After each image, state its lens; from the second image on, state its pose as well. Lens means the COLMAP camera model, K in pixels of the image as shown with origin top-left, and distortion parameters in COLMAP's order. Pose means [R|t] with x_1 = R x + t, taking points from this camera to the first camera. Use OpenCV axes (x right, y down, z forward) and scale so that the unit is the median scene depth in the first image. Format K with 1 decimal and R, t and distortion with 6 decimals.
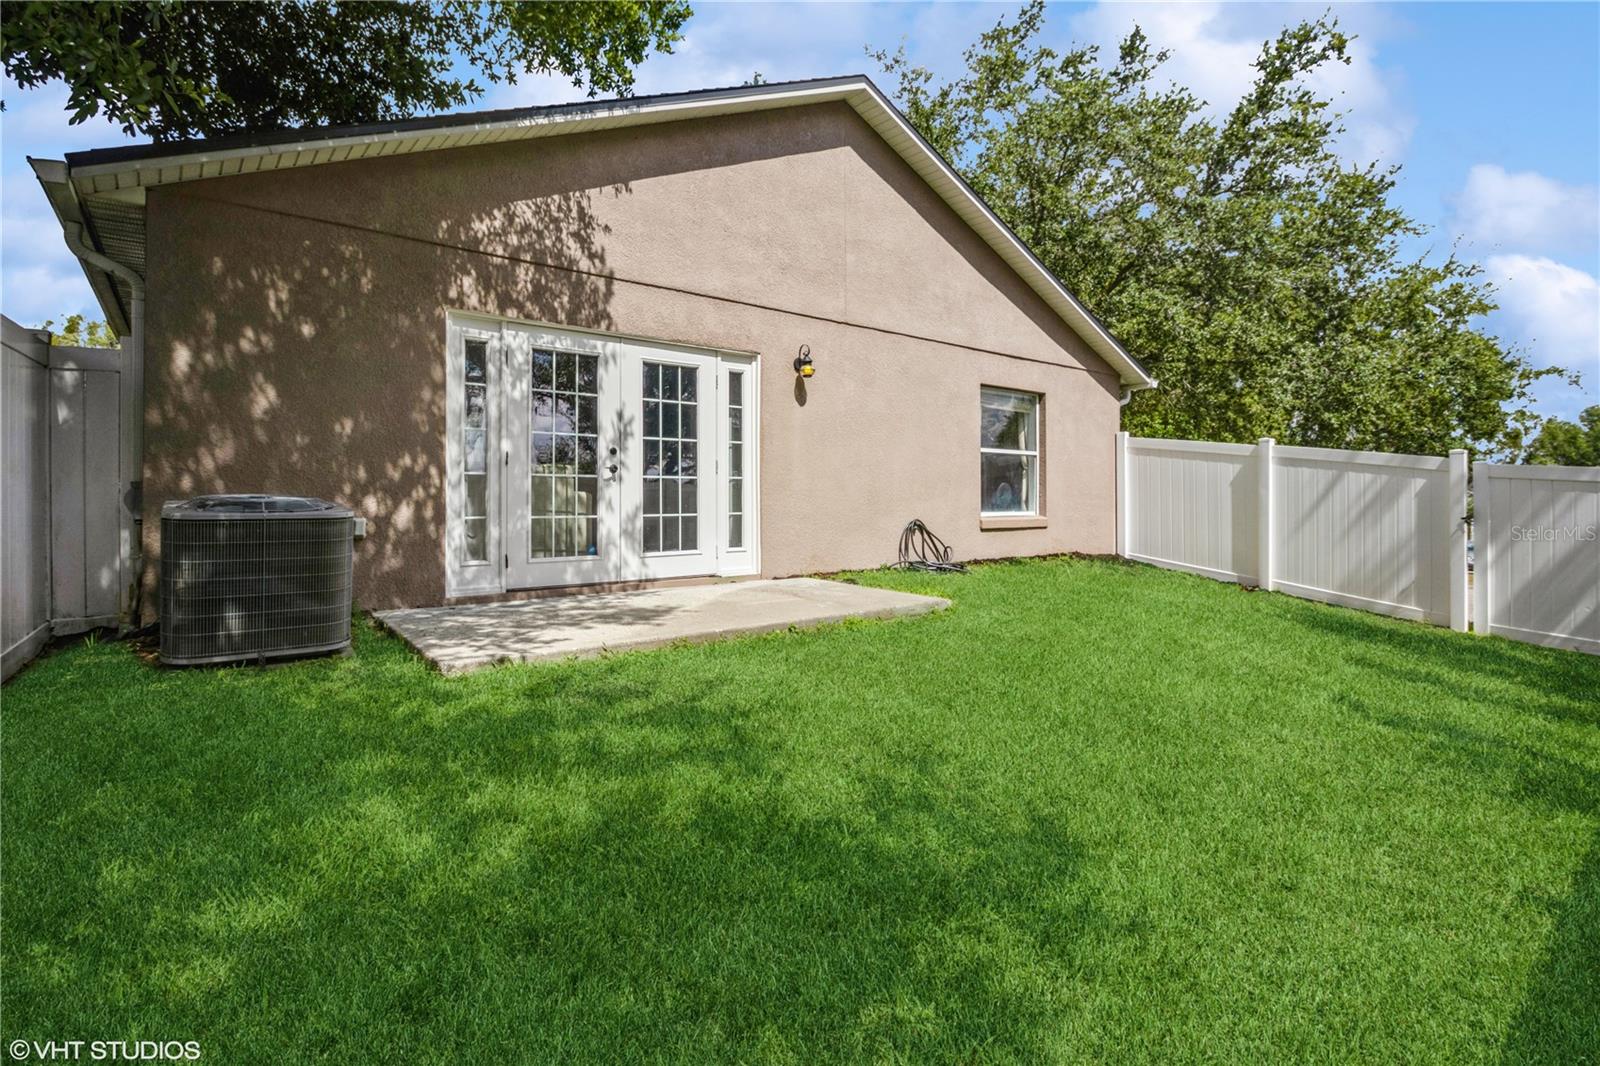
lens RADIAL K [[762.0, 0, 801.7], [0, 762.0, 510.8], [0, 0, 1]] dist [-0.000800, -0.000204]
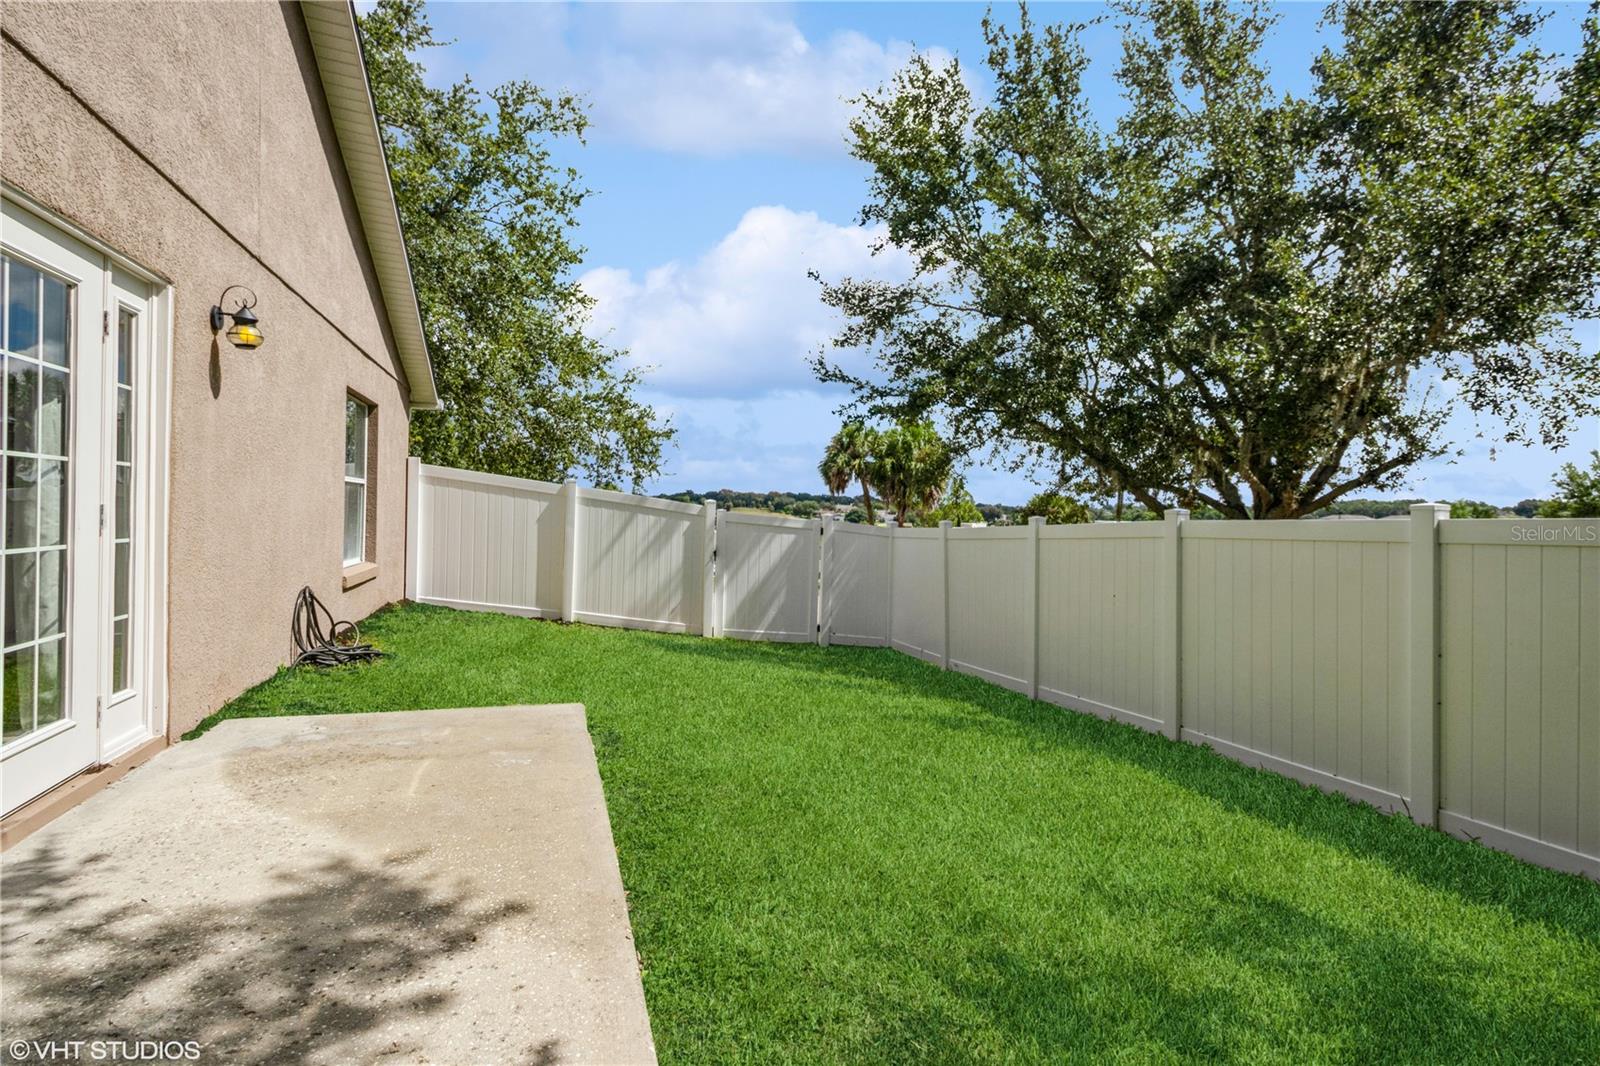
lens RADIAL K [[762.0, 0, 801.7], [0, 762.0, 510.8], [0, 0, 1]] dist [-0.000800, -0.000204]
pose [[0.337298, 0.010215, 0.941342, -0.308477], [-0.006898, 0.999941, -0.008379, -0.048217], [-0.941373, -0.003667, 0.337349, 0.371228]]
